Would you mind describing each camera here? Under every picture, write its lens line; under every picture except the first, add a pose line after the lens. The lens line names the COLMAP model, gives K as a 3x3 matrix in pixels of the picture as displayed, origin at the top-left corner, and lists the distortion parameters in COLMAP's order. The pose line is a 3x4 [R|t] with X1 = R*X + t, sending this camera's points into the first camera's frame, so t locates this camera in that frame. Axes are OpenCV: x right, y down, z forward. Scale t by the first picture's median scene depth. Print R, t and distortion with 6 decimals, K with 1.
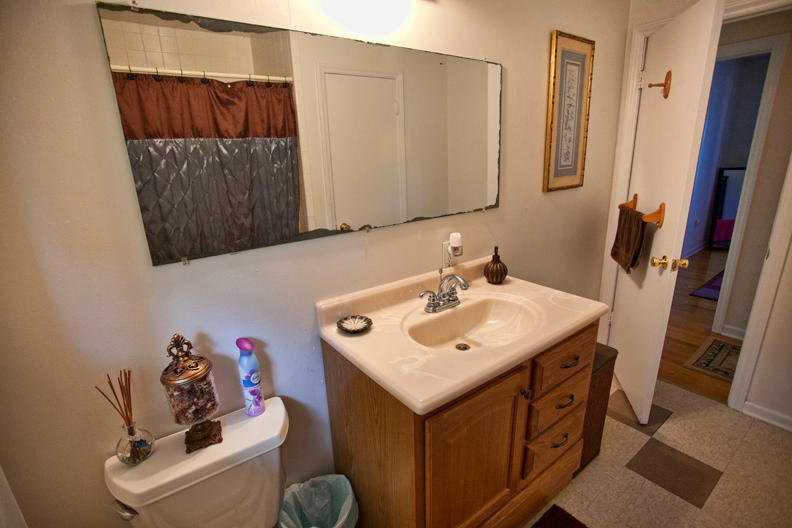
lens RADIAL K [[384.3, 0, 400.0], [0, 384.3, 259.4], [0, 0, 1]] dist [-0.063942, 0.024101]
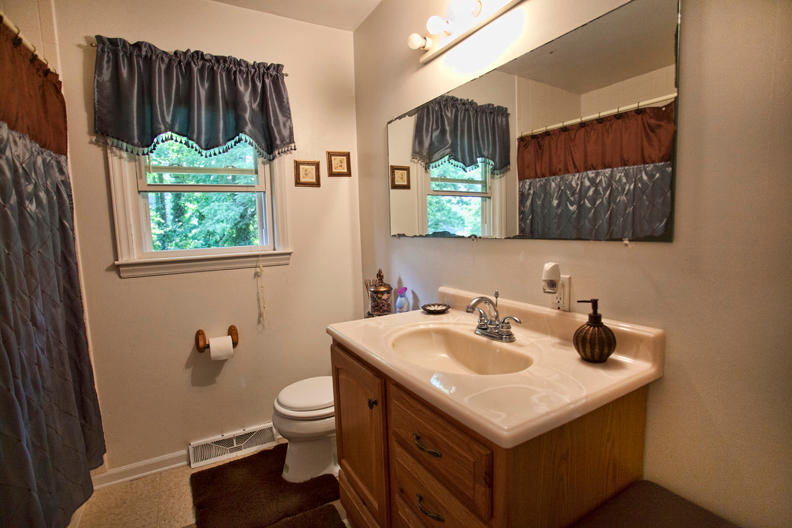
lens RADIAL K [[384.3, 0, 401.3], [0, 384.3, 266.6], [0, 0, 1]] dist [-0.063942, 0.024101]
pose [[-0.099735, 0.144982, -0.984395, 0.639832], [-0.229288, 0.959353, 0.164525, -0.082354], [0.968236, 0.242119, -0.062438, 0.536714]]
